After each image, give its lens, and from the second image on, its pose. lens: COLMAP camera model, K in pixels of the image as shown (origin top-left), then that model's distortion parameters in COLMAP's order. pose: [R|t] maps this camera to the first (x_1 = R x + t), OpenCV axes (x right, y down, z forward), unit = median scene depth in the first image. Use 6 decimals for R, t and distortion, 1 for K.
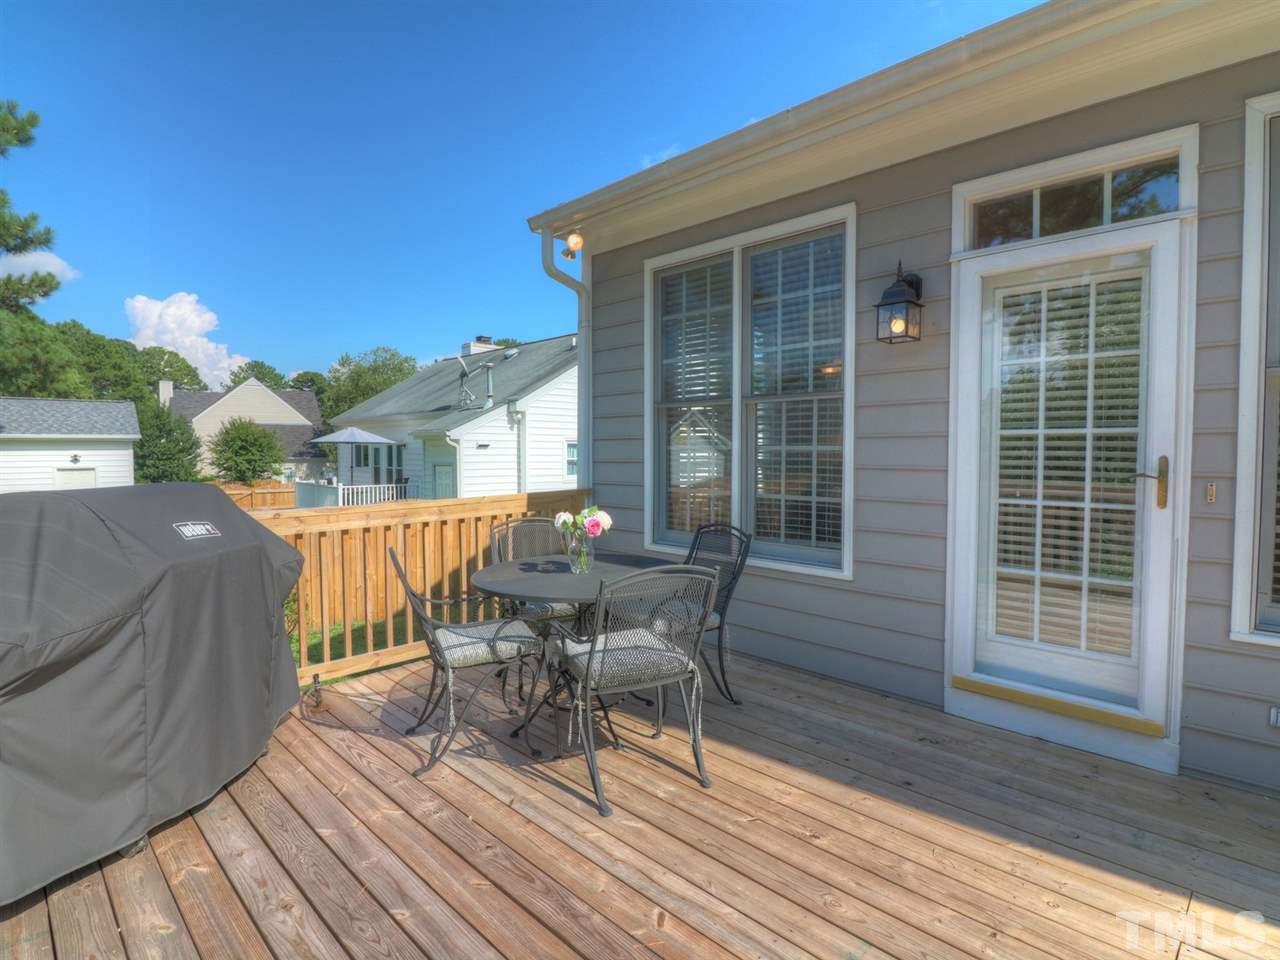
lens RADIAL K [[667.6, 0, 634.1], [0, 667.6, 473.5], [0, 0, 1]] dist [0.002688, -0.015387]
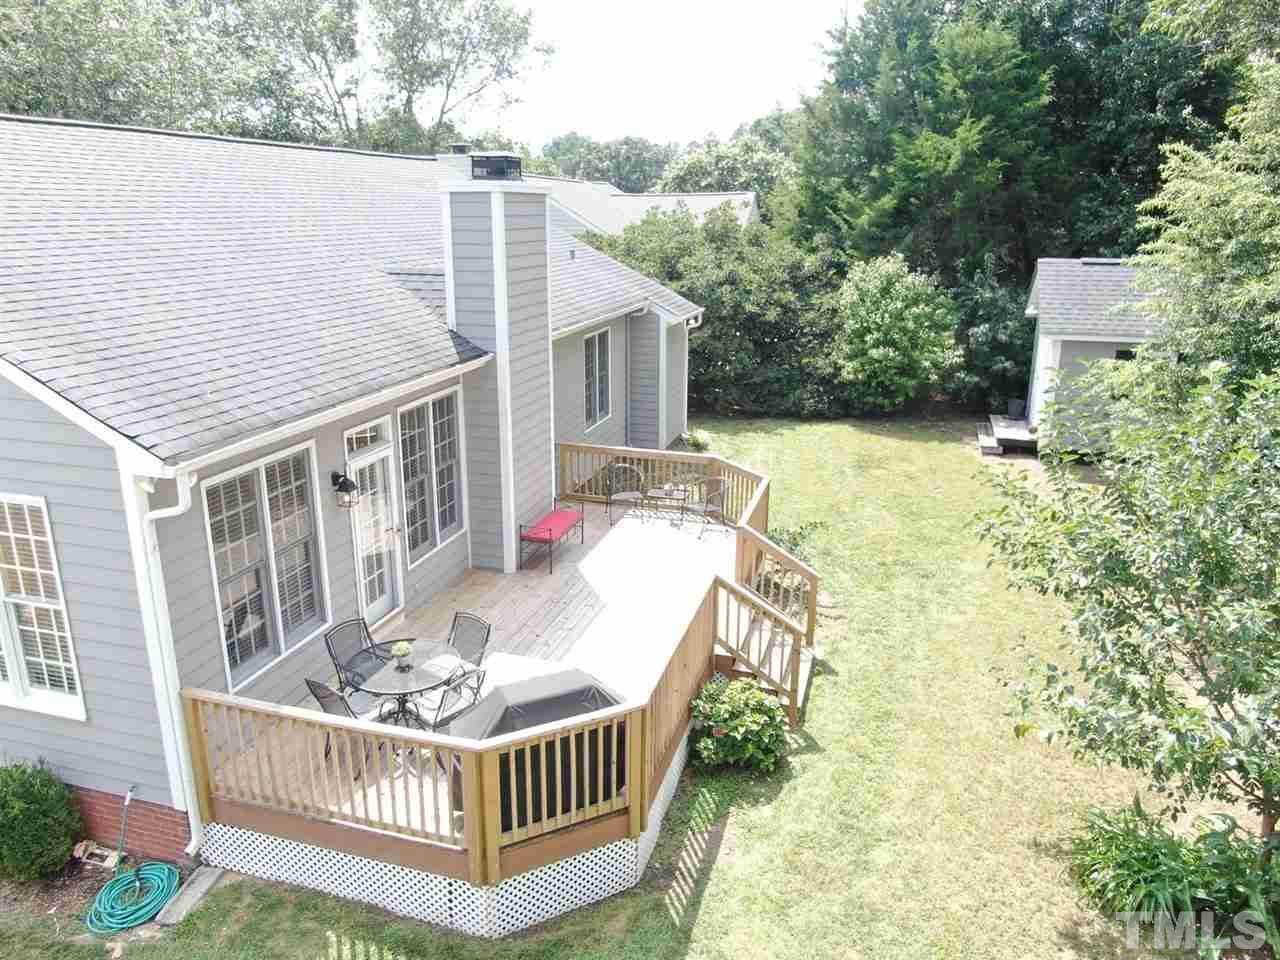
lens RADIAL K [[909.3, 0, 635.2], [0, 909.3, 466.4], [0, 0, 1]] dist [-0.018566, -0.001787]
pose [[-0.476934, -0.243777, 0.844457, -1.790558], [0.026694, 0.956307, 0.291142, -0.829633], [-0.878534, 0.161397, -0.449588, 1.082903]]
